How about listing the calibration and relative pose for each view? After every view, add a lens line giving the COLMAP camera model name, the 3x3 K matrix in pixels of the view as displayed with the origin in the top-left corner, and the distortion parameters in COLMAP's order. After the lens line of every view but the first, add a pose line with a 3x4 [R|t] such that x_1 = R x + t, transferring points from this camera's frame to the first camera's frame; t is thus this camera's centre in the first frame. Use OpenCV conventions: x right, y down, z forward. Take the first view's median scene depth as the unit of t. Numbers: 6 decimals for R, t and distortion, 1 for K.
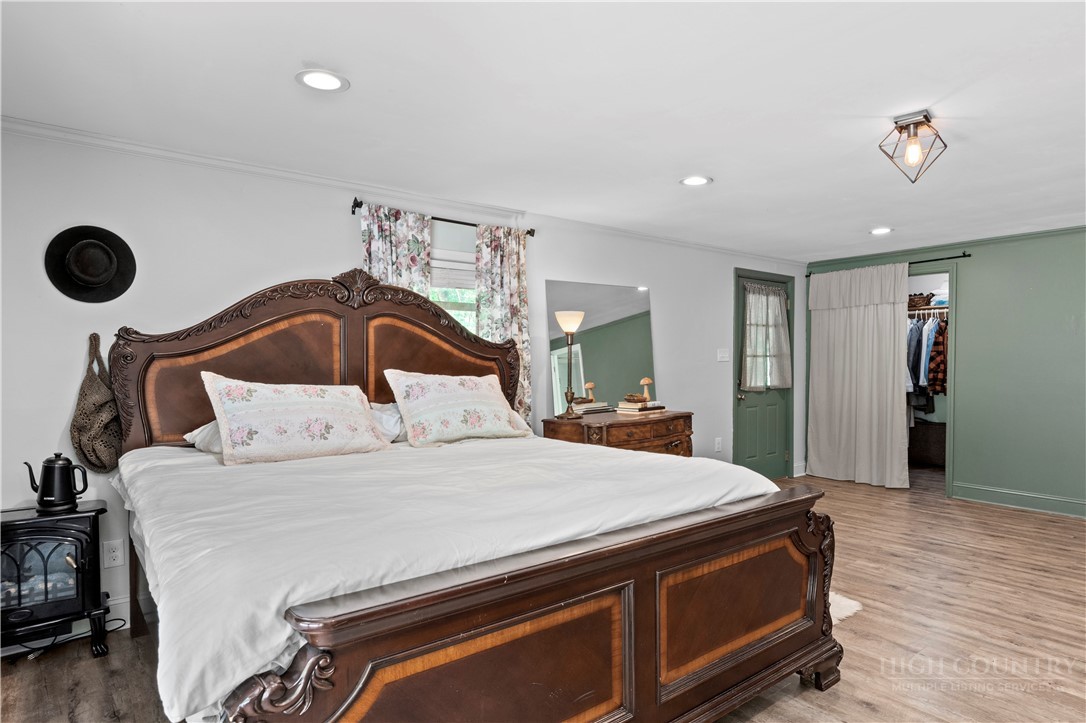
lens RADIAL K [[624.5, 0, 565.5], [0, 624.5, 373.8], [0, 0, 1]] dist [-0.001984, -0.002479]
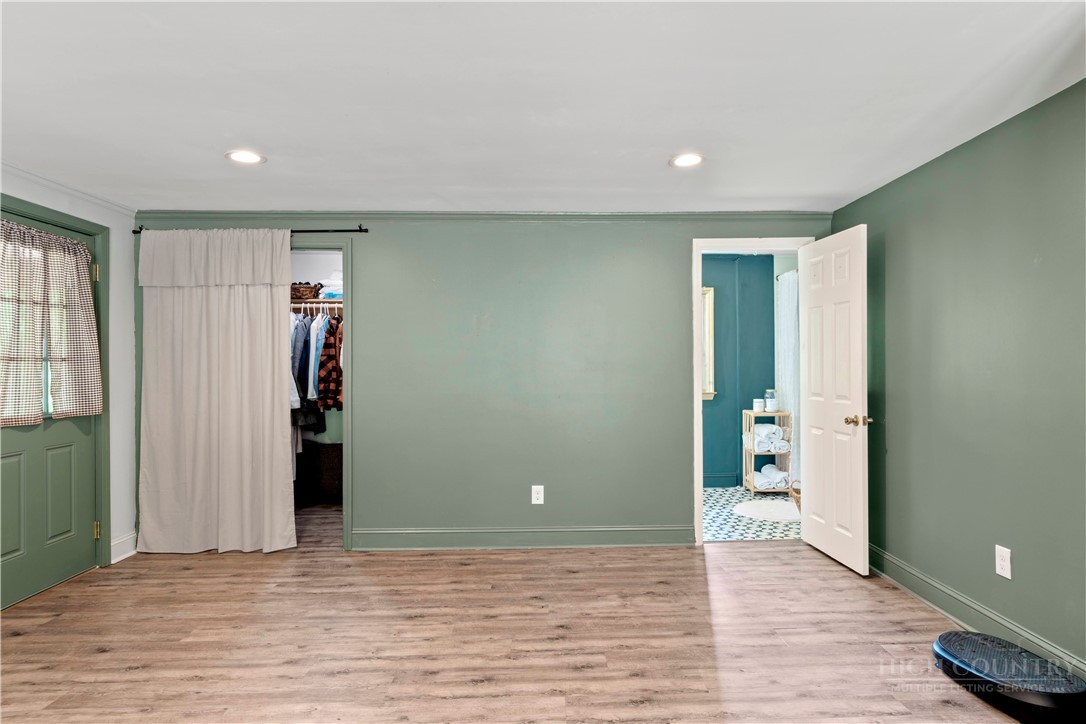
lens RADIAL K [[624.5, 0, 565.5], [0, 624.5, 374.3], [0, 0, 1]] dist [-0.001984, -0.002479]
pose [[0.615182, -0.009686, 0.788325, 0.163229], [0.016643, 0.999861, -0.000703, -0.006960], [-0.788209, 0.013552, 0.615258, 0.287639]]
